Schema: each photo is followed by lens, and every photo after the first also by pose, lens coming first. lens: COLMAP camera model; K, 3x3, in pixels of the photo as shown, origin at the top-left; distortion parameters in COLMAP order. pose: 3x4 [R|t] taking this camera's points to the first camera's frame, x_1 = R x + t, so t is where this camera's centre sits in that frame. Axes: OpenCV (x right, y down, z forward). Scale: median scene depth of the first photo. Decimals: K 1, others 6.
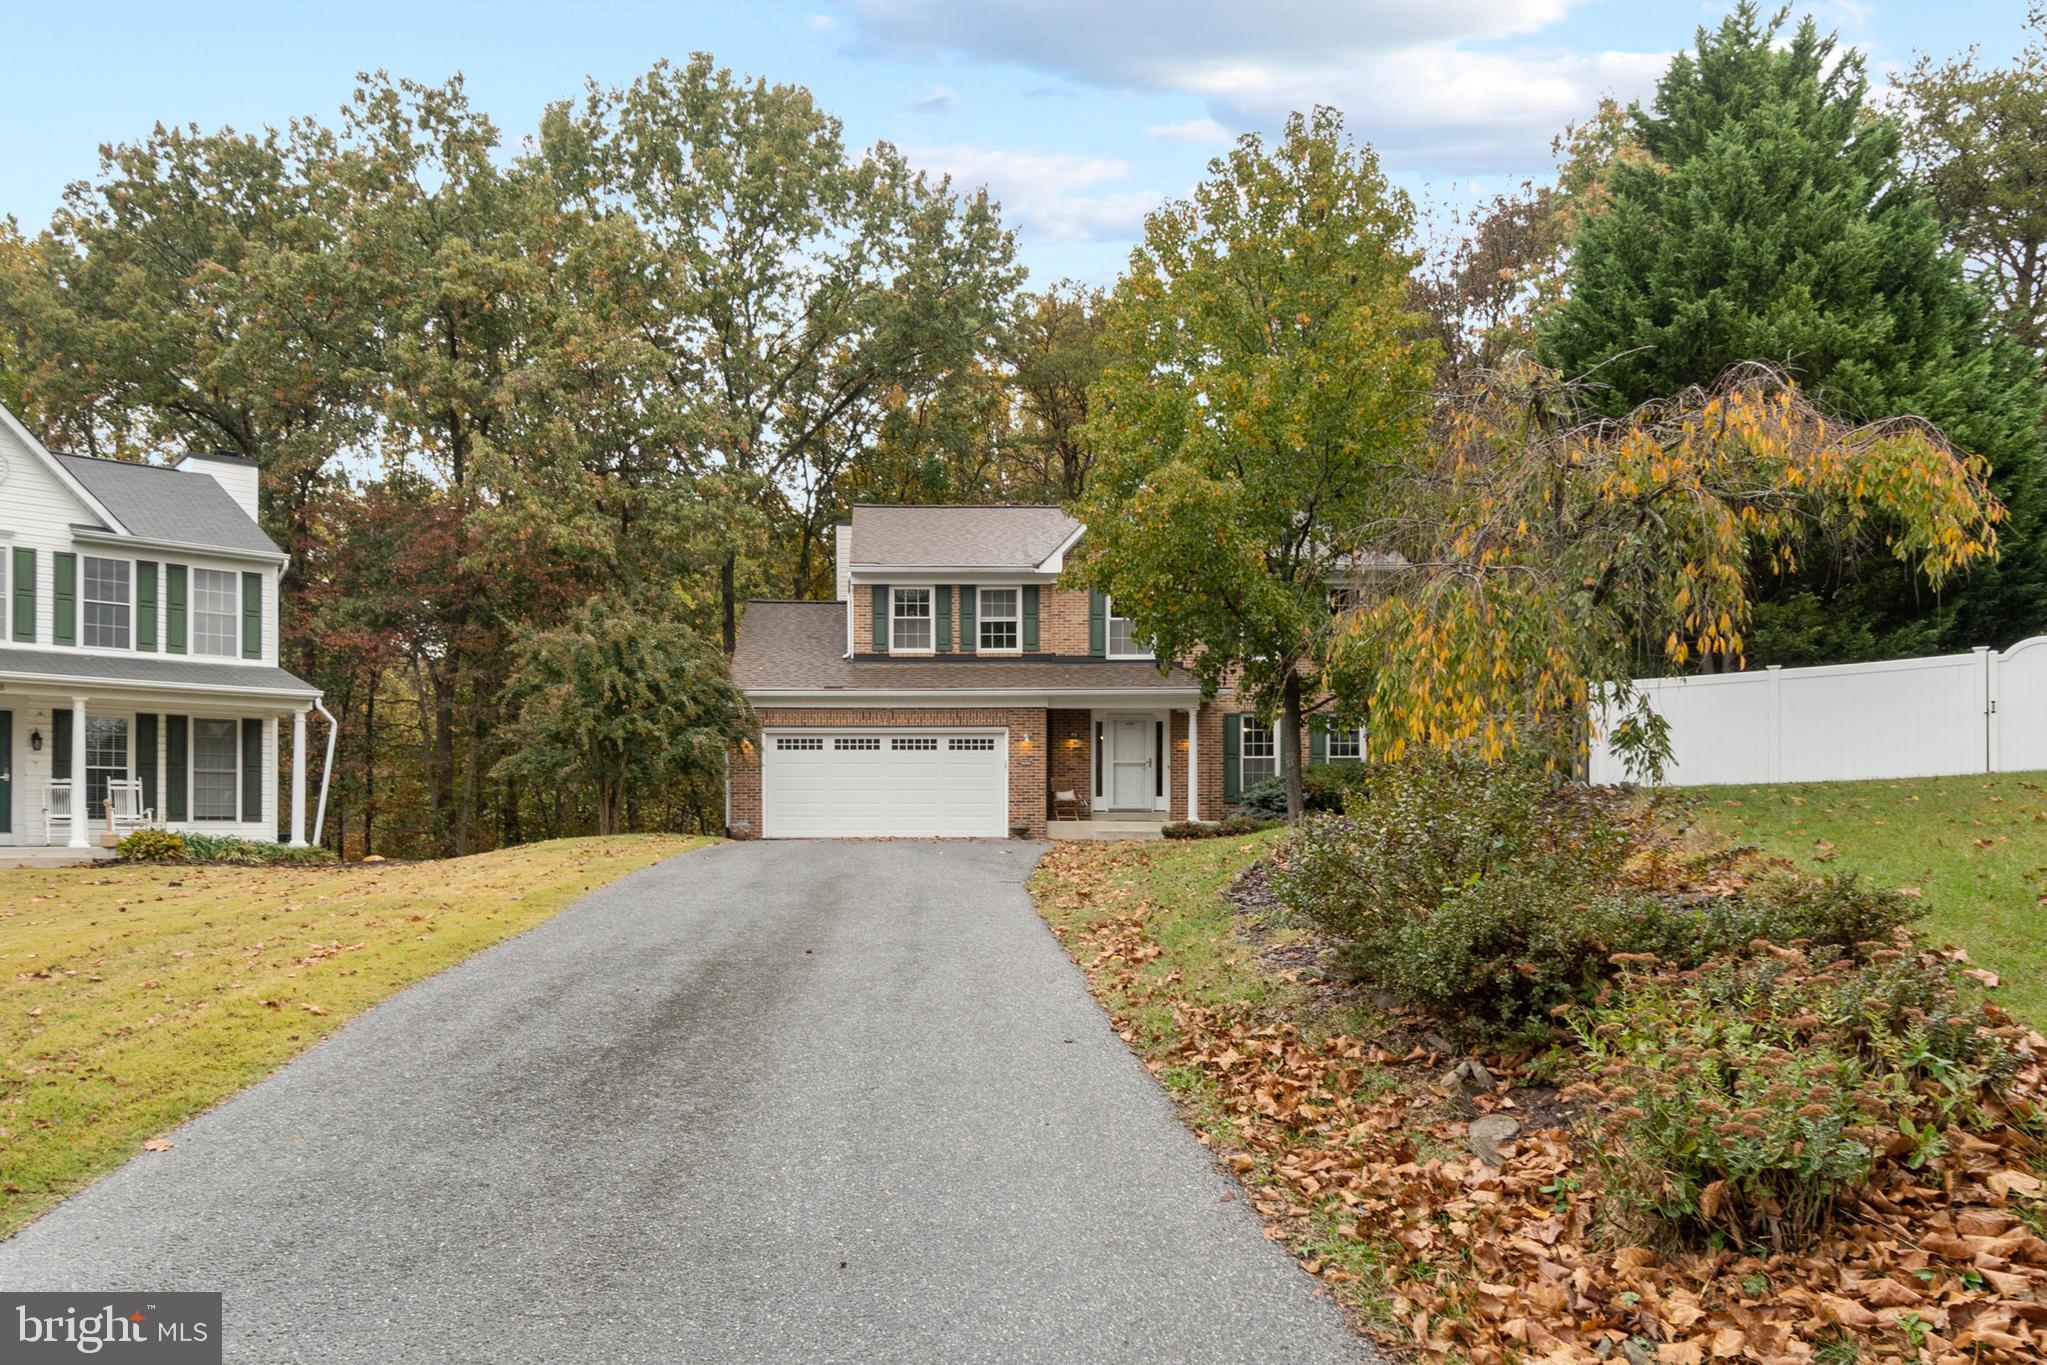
lens RADIAL K [[1457.1, 0, 908.1], [0, 1457.1, 858.7], [0, 0, 1]] dist [0.006622, 0.003125]
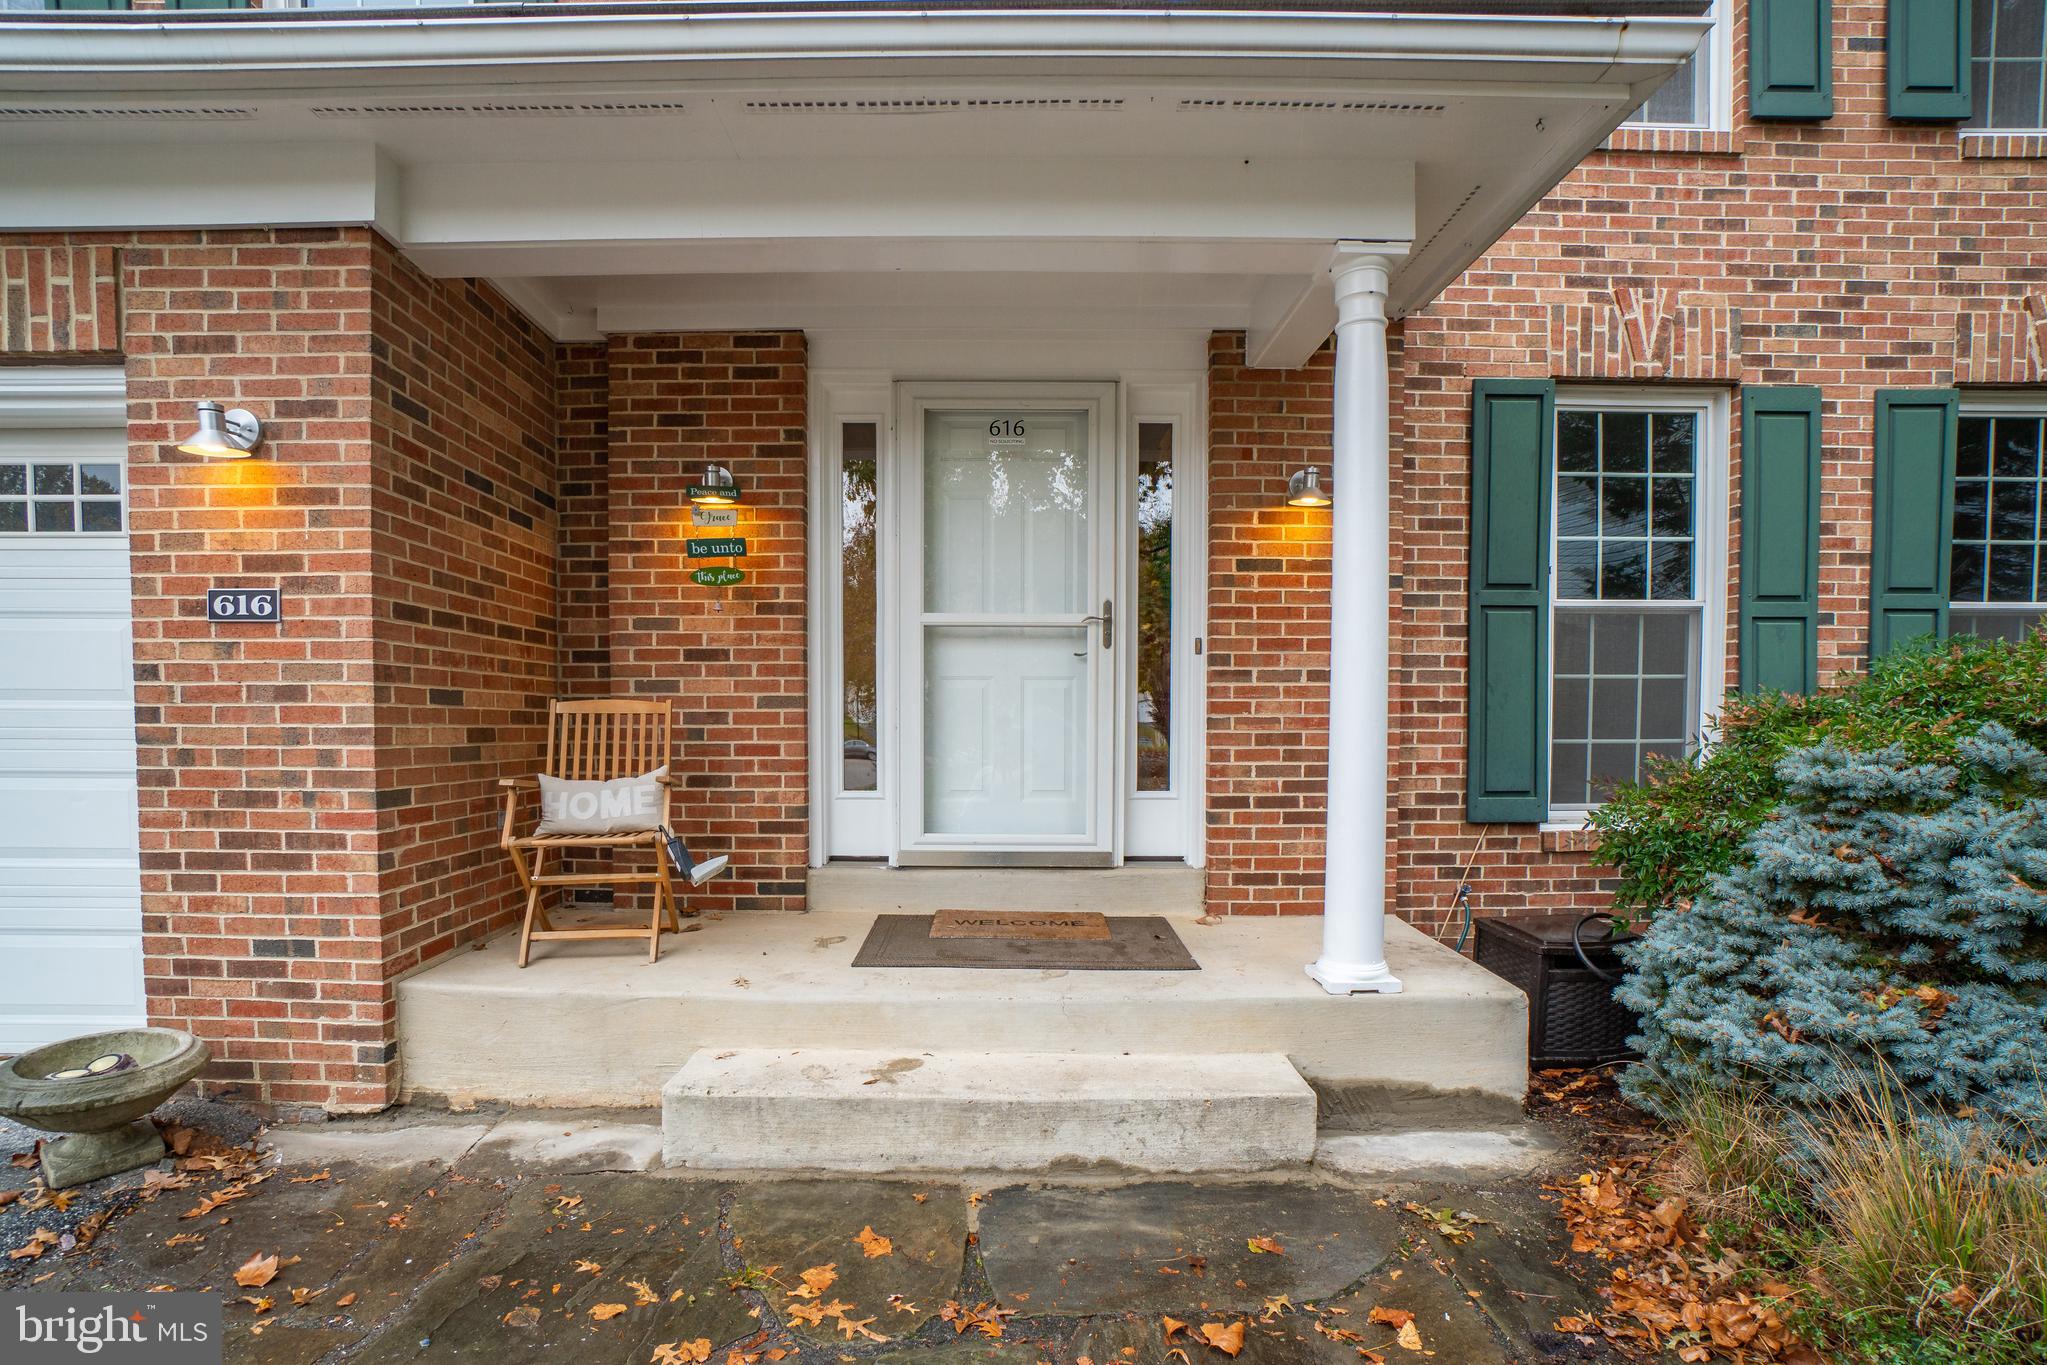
lens RADIAL K [[891.2, 0, 1003.1], [0, 891.2, 757.5], [0, 0, 1]] dist [-0.051213, 0.015215]
pose [[0.999477, 0.005352, -0.031898, 0.157979], [-0.004476, 0.999613, 0.027473, -0.051424], [0.032033, -0.027316, 0.999113, 0.888819]]
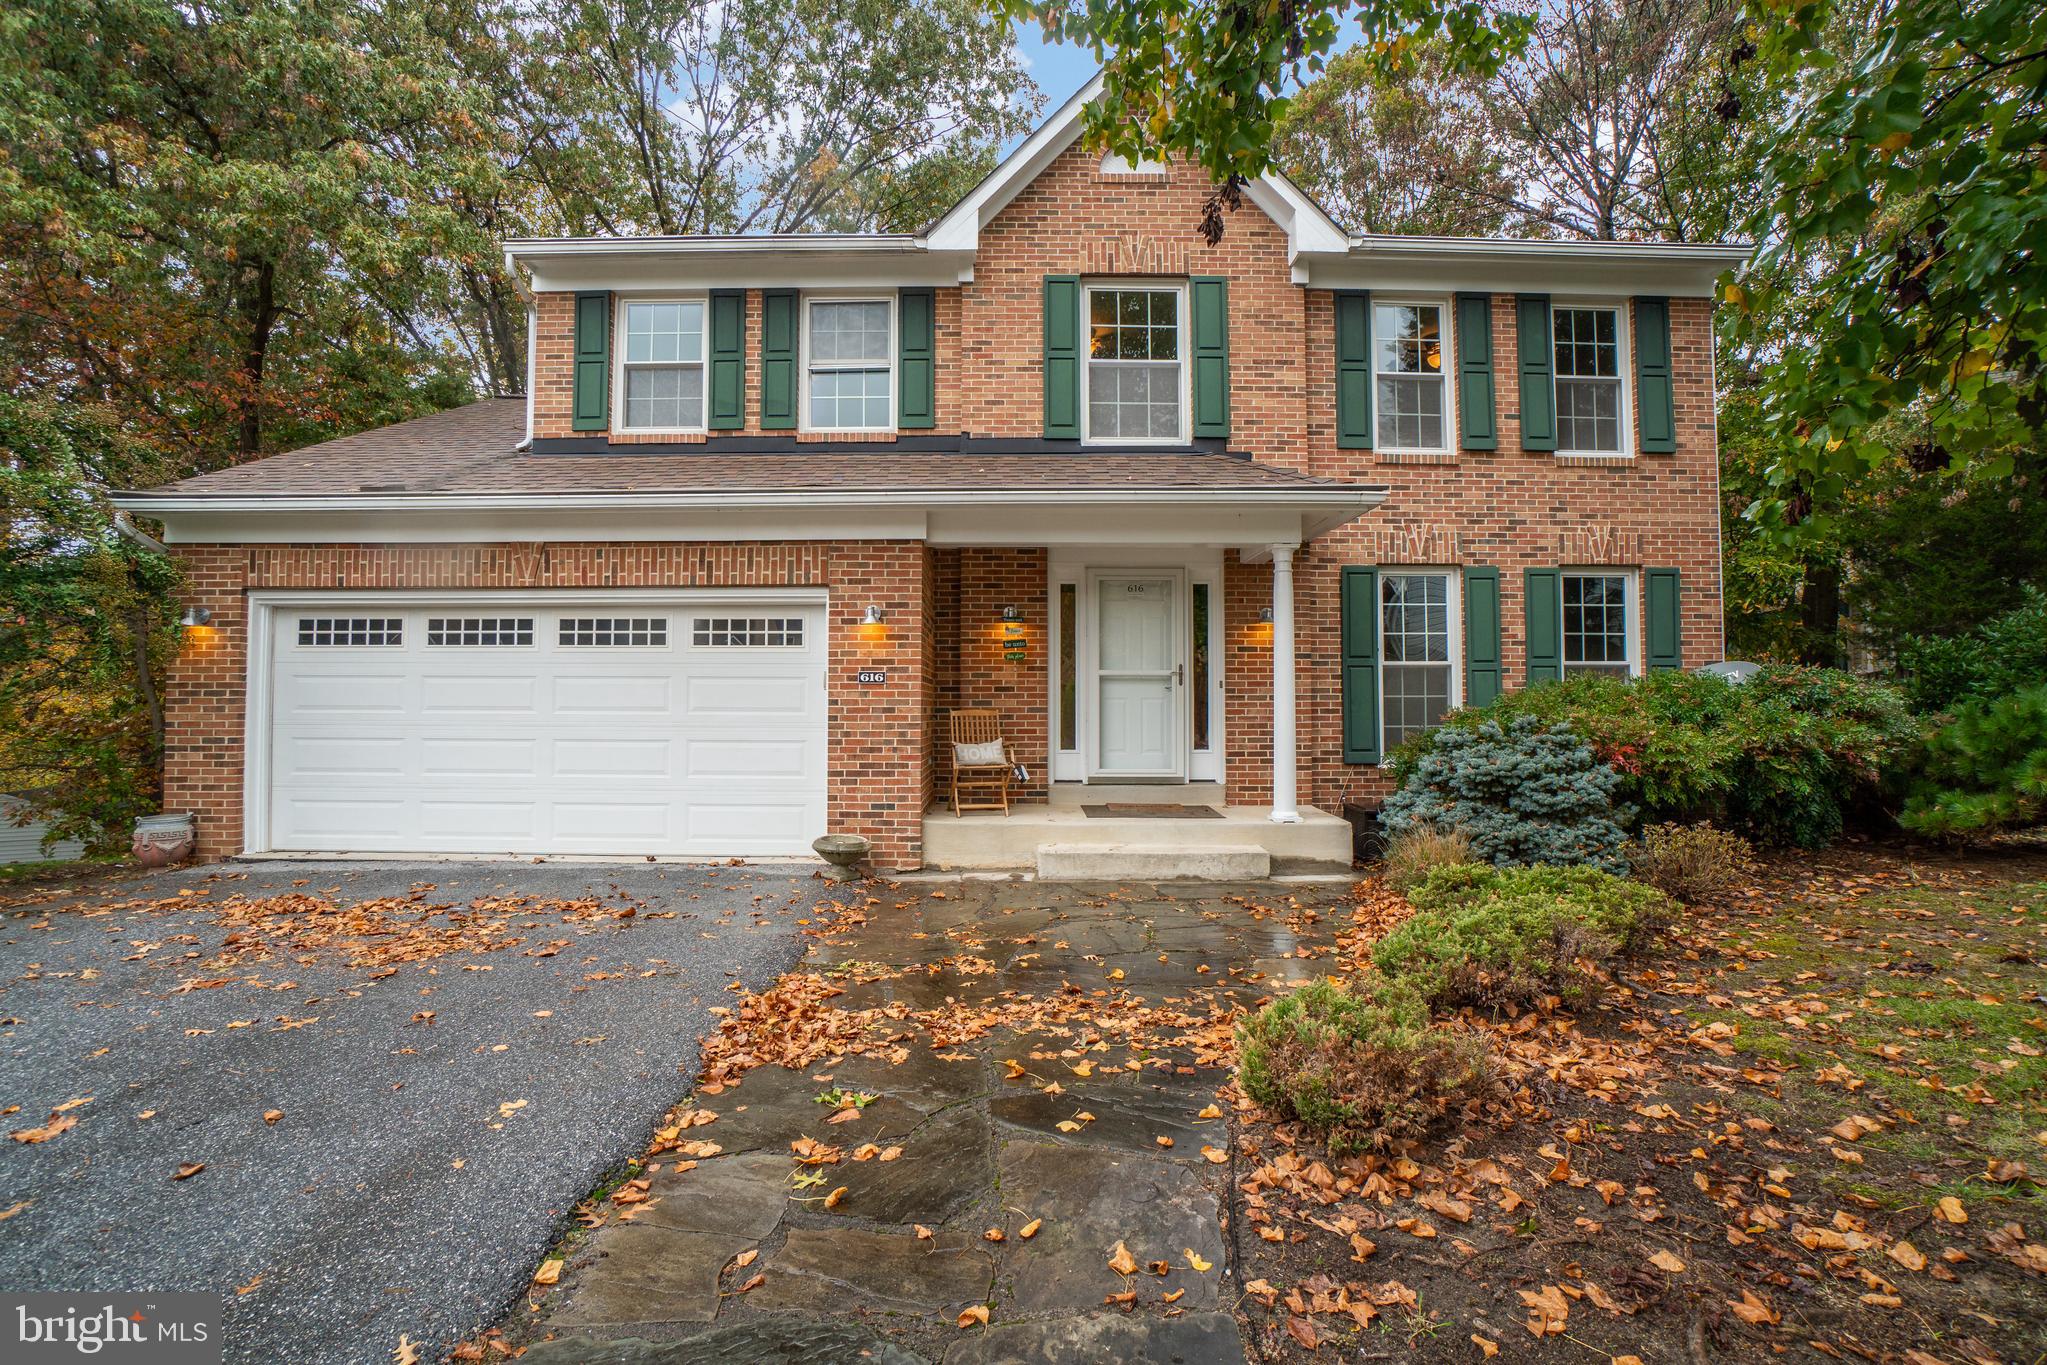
lens RADIAL K [[876.0, 0, 1023.5], [0, 876.0, 682.5], [0, 0, 1]] dist [-0.034980, 0.000100]
pose [[0.999873, 0.002296, -0.015776, 0.123454], [-0.002898, 0.999265, -0.038223, -0.053733], [0.015676, 0.038264, 0.999145, 0.738440]]
